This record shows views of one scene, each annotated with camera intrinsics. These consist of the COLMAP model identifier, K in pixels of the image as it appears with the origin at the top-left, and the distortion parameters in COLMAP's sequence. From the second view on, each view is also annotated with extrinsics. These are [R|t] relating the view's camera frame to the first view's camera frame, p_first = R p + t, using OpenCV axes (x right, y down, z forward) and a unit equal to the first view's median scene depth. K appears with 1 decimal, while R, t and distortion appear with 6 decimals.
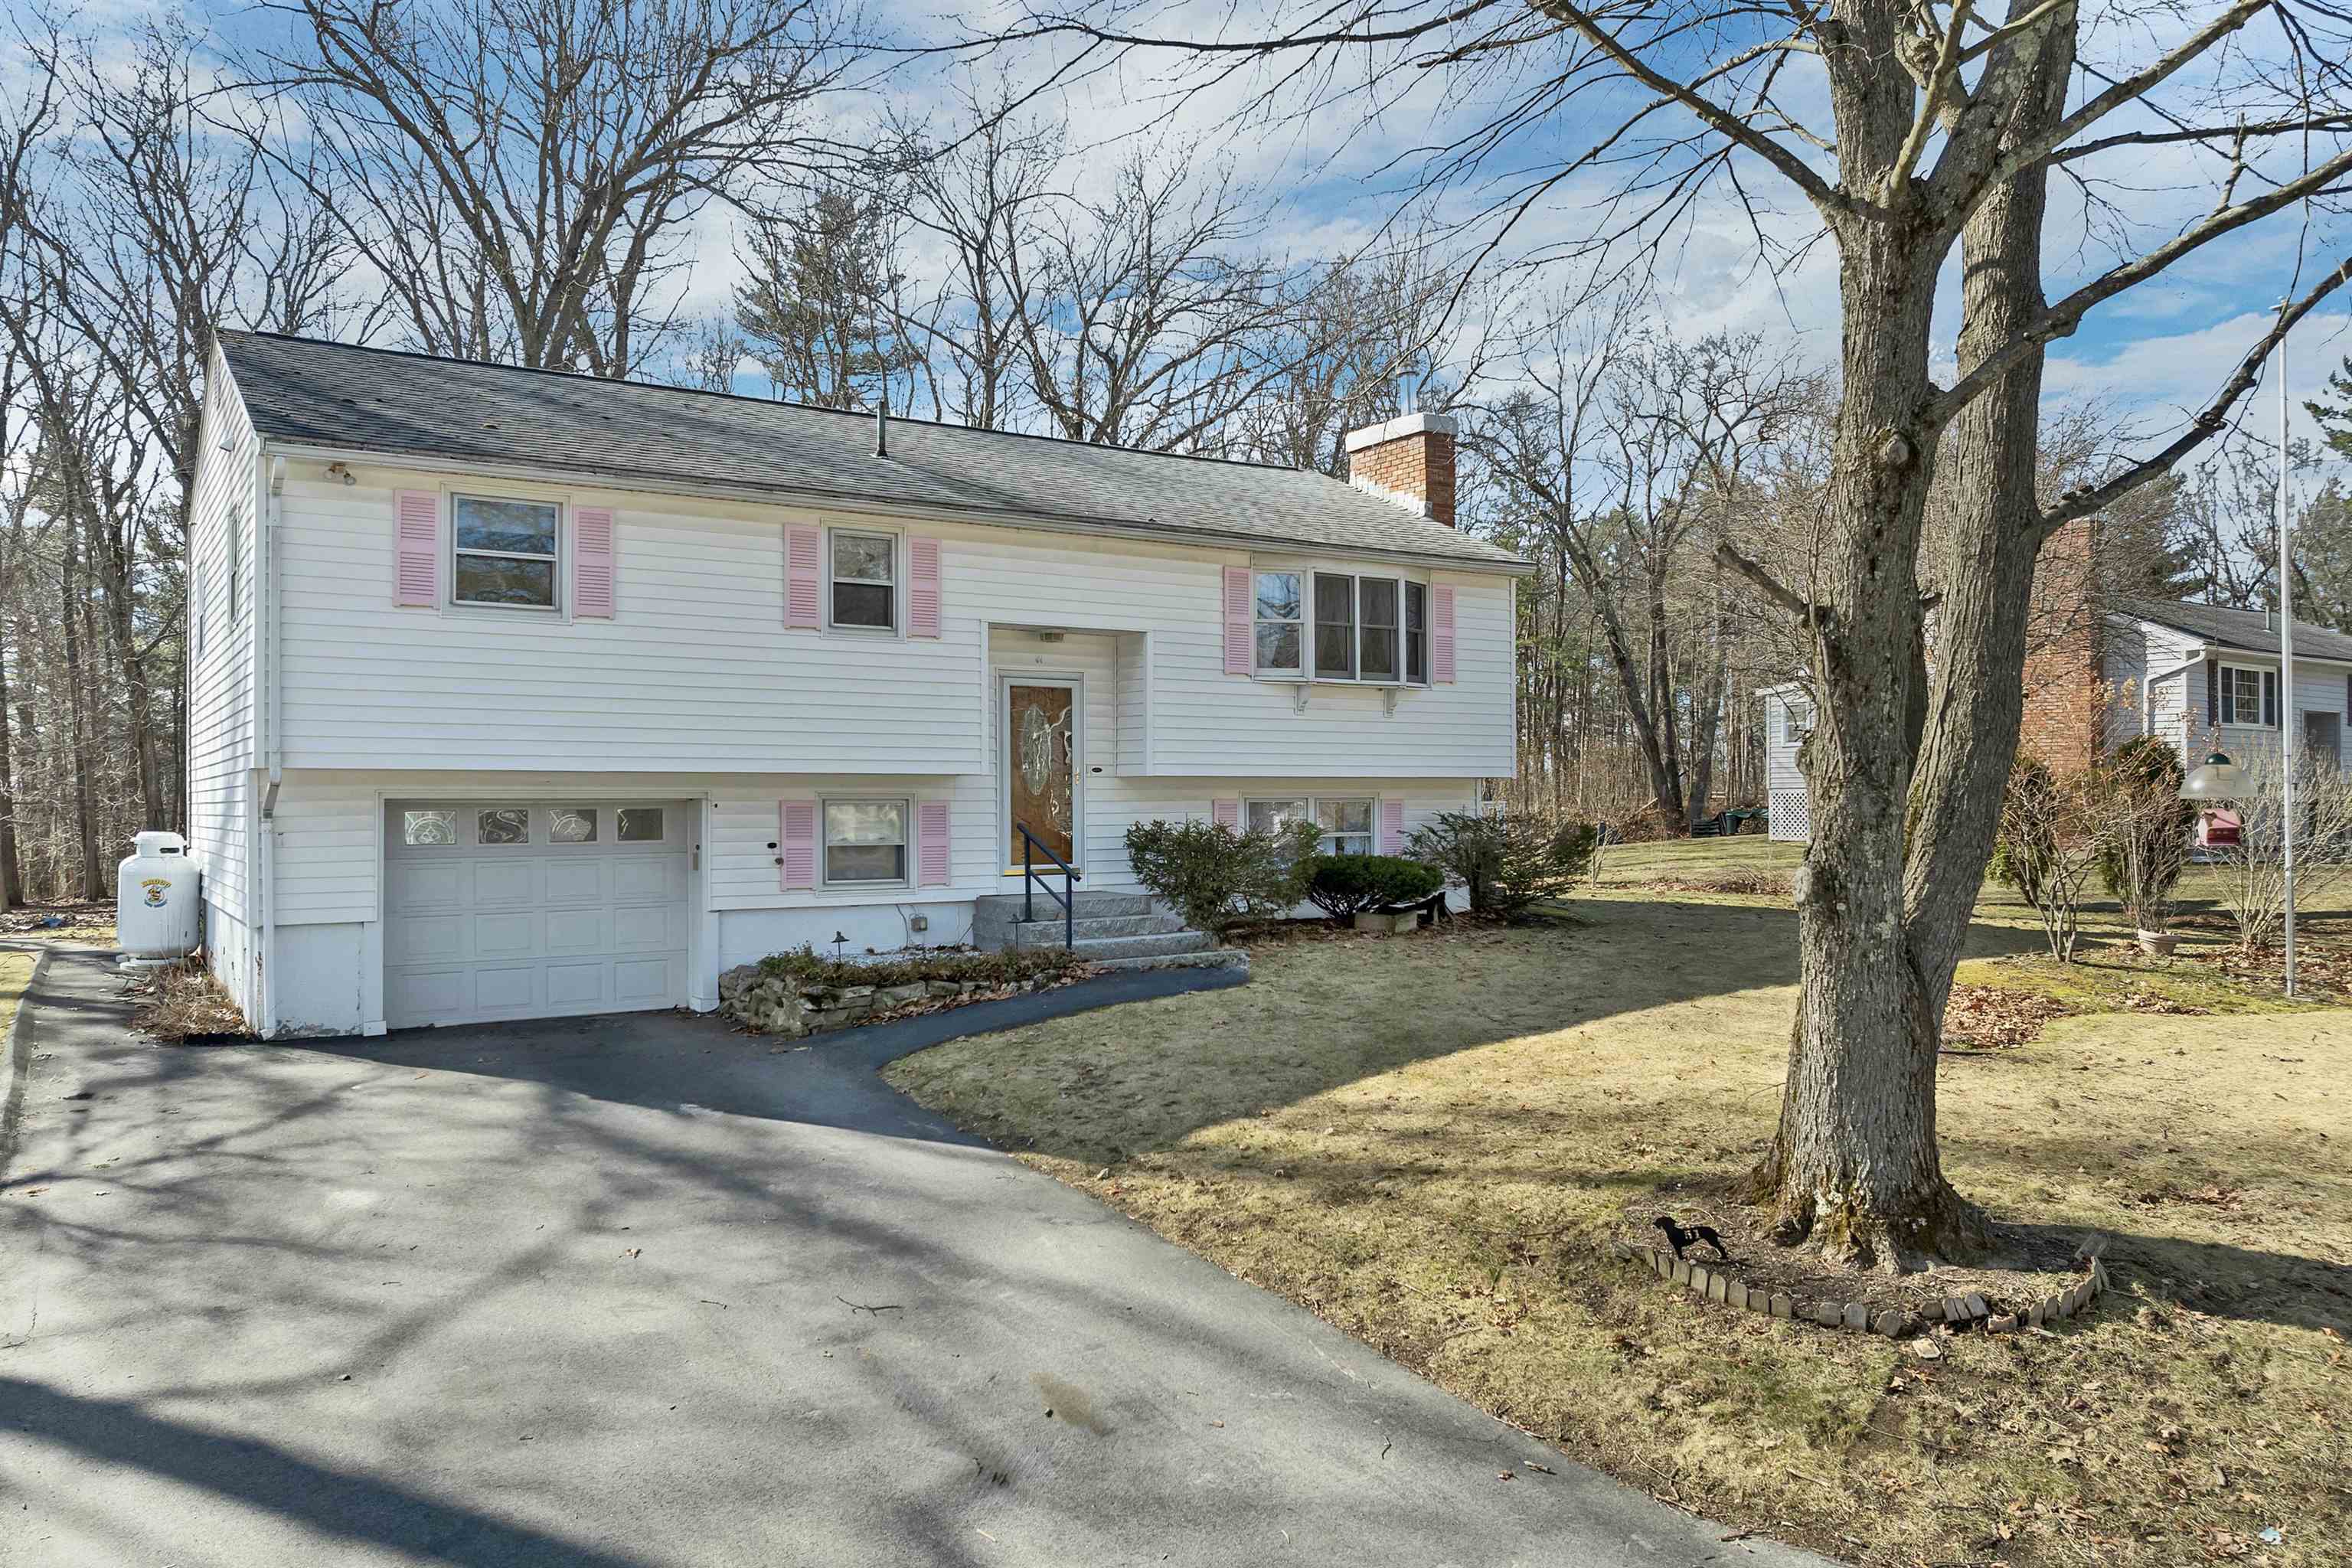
lens RADIAL K [[1695.7, 0, 1189.7], [0, 1695.7, 786.3], [0, 0, 1]] dist [-0.030280, -0.002632]
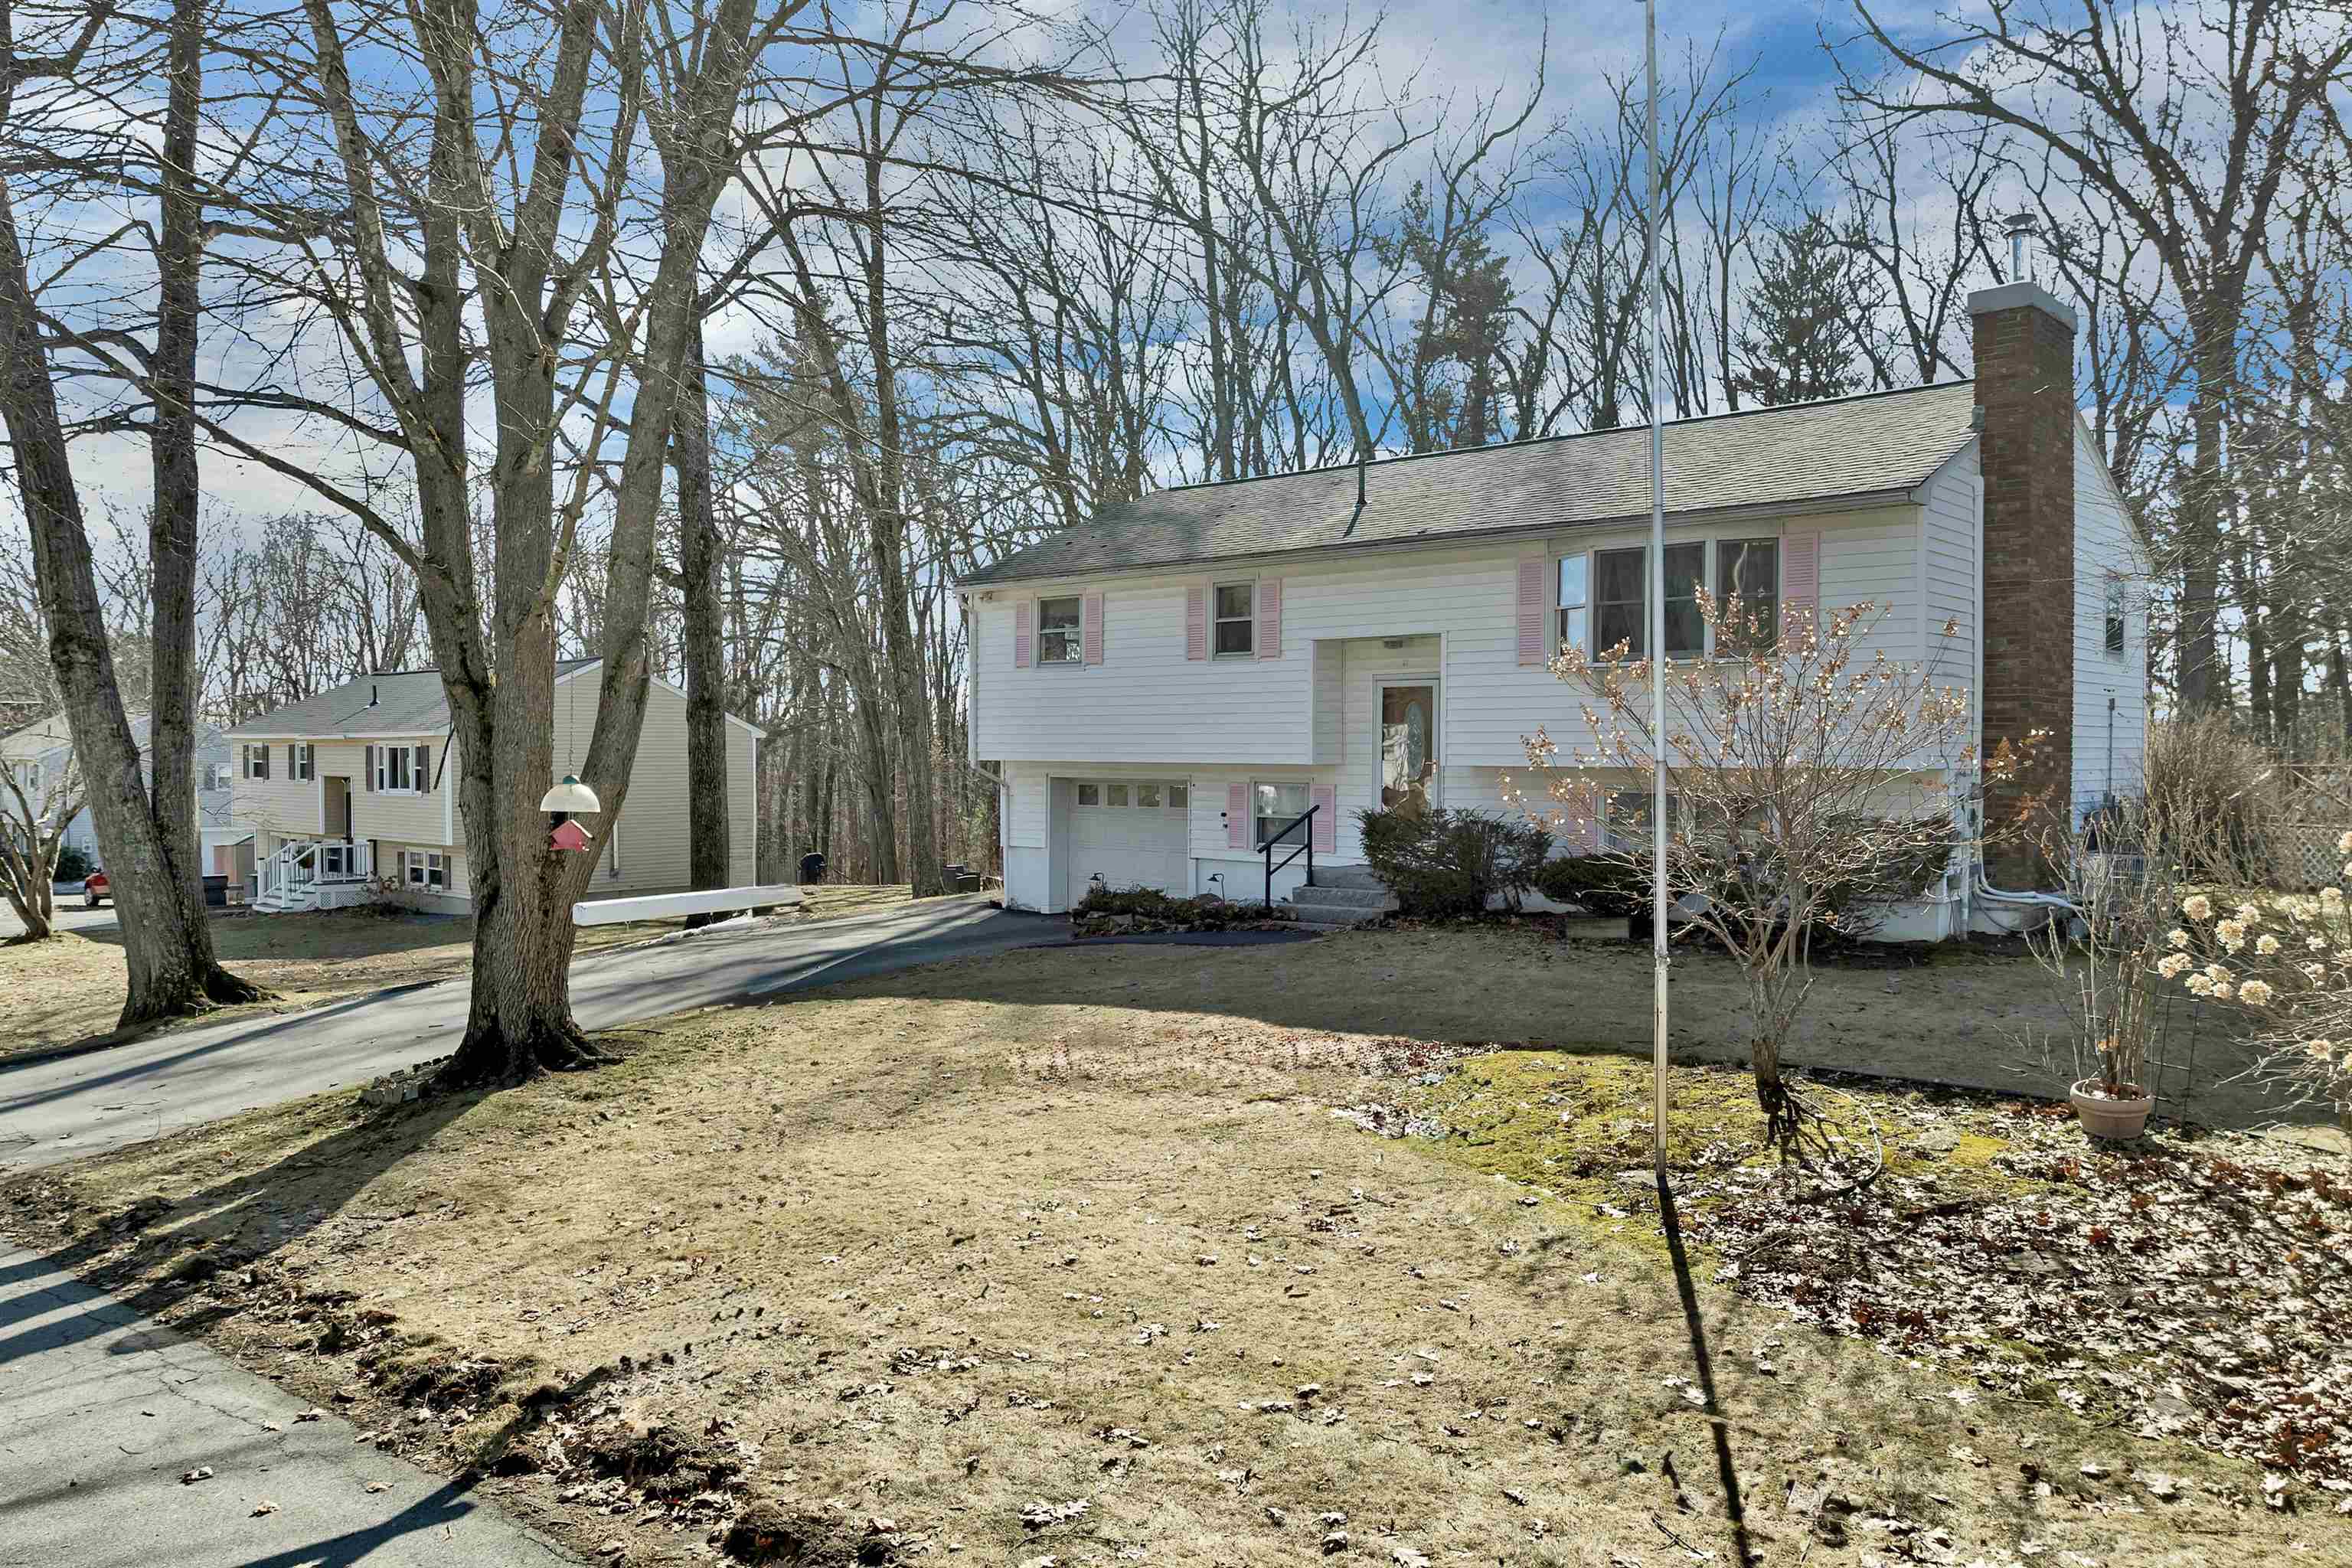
lens RADIAL K [[1695.7, 0, 1189.7], [0, 1695.7, 786.3], [0, 0, 1]] dist [-0.030280, -0.002632]
pose [[0.244293, 0.009258, -0.969657, 1.069328], [-0.015581, 0.999863, 0.005621, 0.004434], [0.969576, 0.013735, 0.244404, 0.620564]]
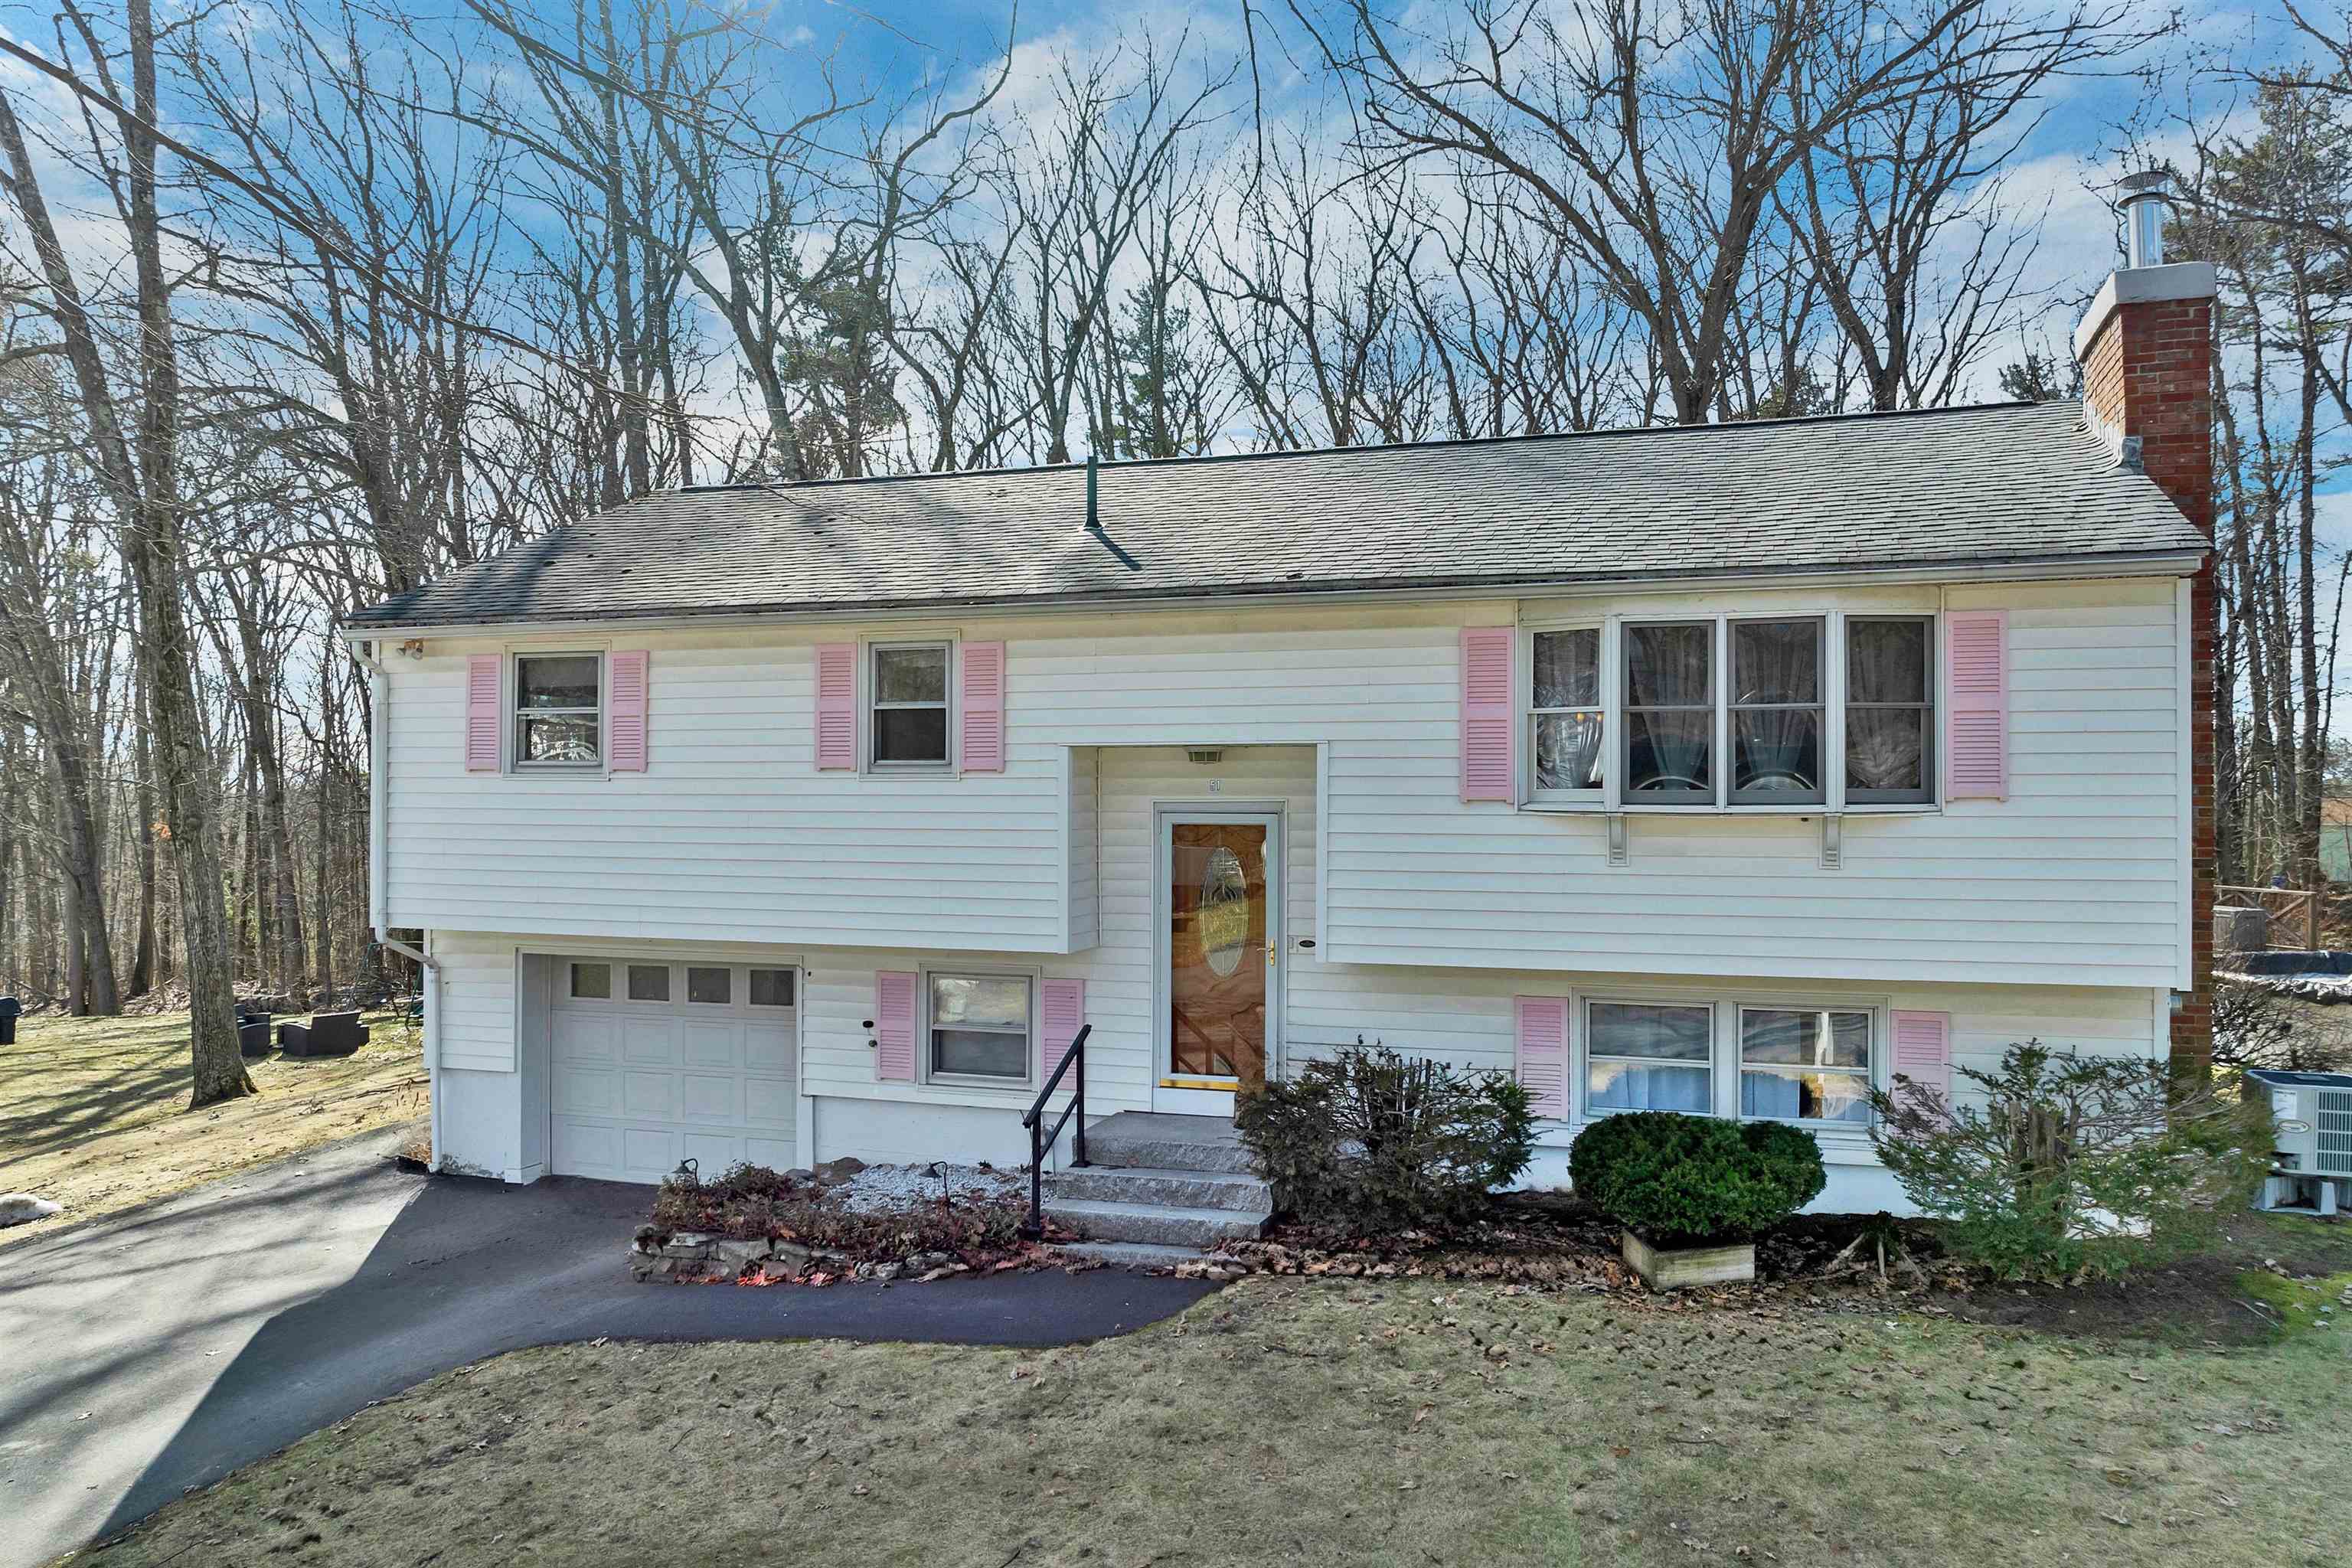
lens RADIAL K [[1661.9, 0, 1176.0], [0, 1661.9, 784.0], [0, 0, 1]] dist [-0.002290, -0.003650]
pose [[0.610759, -0.014795, -0.791678, 0.489241], [-0.005764, 0.999716, -0.023130, -0.064411], [0.791796, 0.018690, 0.610500, 0.602237]]
